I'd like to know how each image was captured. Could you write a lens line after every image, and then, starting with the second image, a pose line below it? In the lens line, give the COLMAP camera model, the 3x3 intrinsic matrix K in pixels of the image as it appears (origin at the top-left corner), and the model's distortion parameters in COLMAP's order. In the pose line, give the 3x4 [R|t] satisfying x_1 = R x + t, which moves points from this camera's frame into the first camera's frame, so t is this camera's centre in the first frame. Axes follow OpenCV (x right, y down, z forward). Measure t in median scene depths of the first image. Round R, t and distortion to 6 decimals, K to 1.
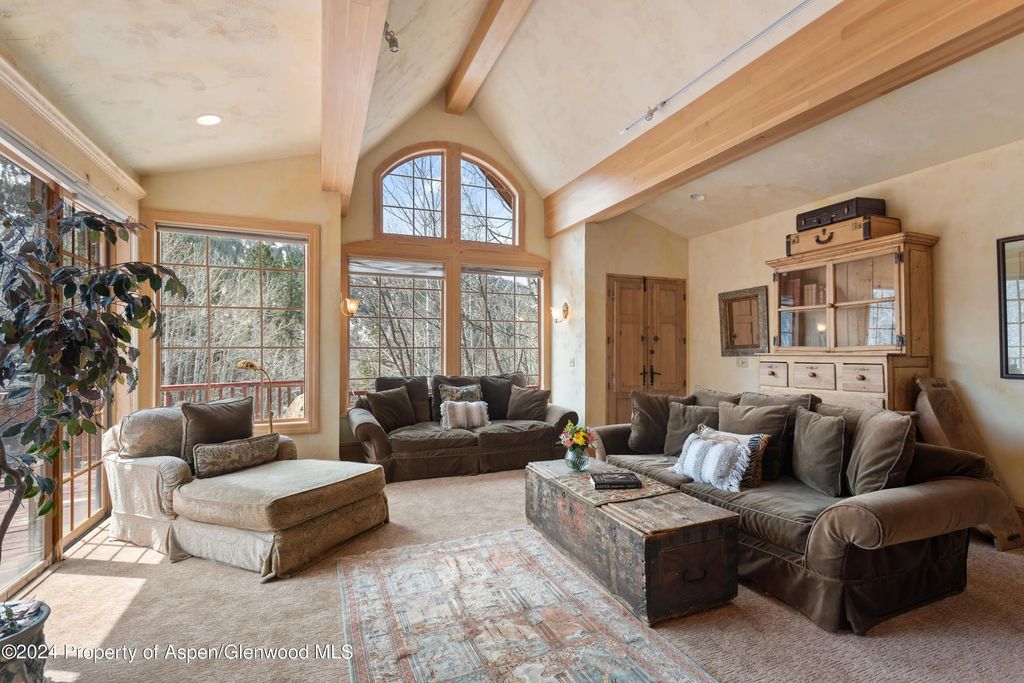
lens RADIAL K [[482.3, 0, 522.3], [0, 482.3, 339.5], [0, 0, 1]] dist [0.018085, -0.000826]
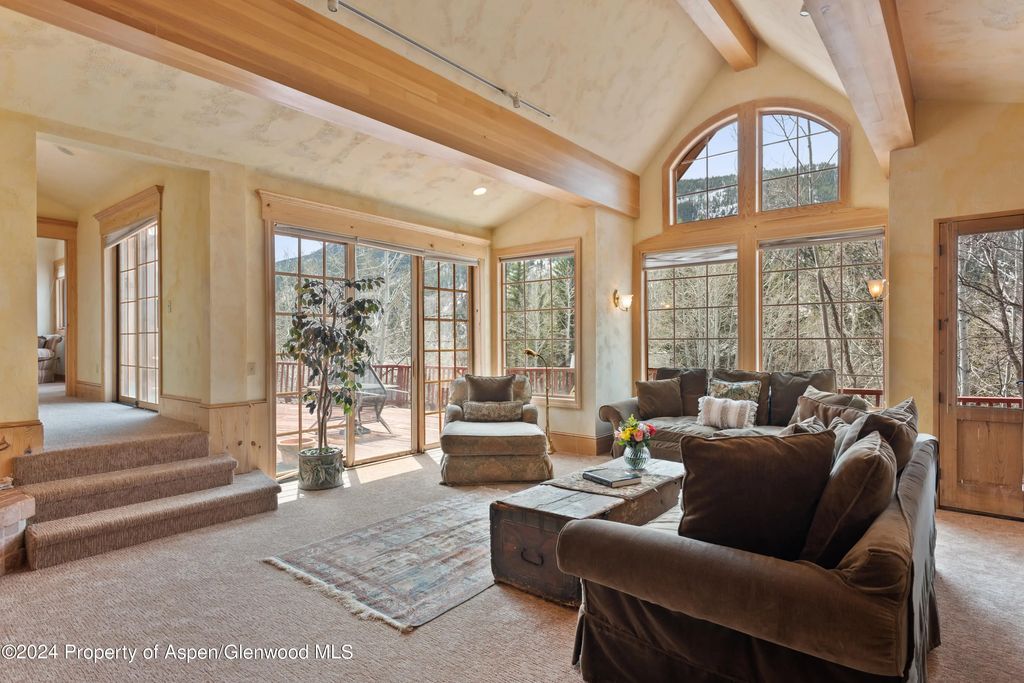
lens RADIAL K [[547.5, 0, 522.3], [0, 547.5, 342.0], [0, 0, 1]] dist [0.020599, 0.000940]
pose [[0.472283, 0.000105, -0.881447, 0.960768], [0.021763, 0.999694, 0.011780, 0.005276], [0.881178, -0.024746, 0.472136, 0.301248]]
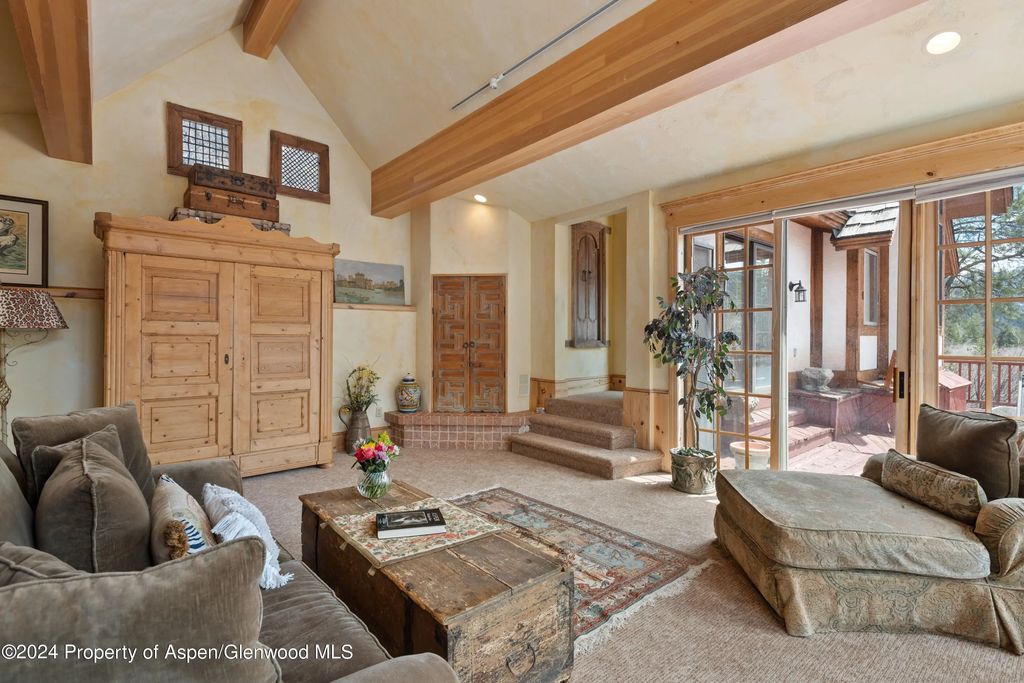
lens RADIAL K [[482.3, 0, 522.3], [0, 482.3, 339.5], [0, 0, 1]] dist [0.018085, -0.000826]
pose [[-0.950023, -0.001513, -0.312177, 0.232351], [0.003725, 0.999862, -0.016185, 0.028365], [0.312158, -0.016539, -0.949886, 1.559822]]
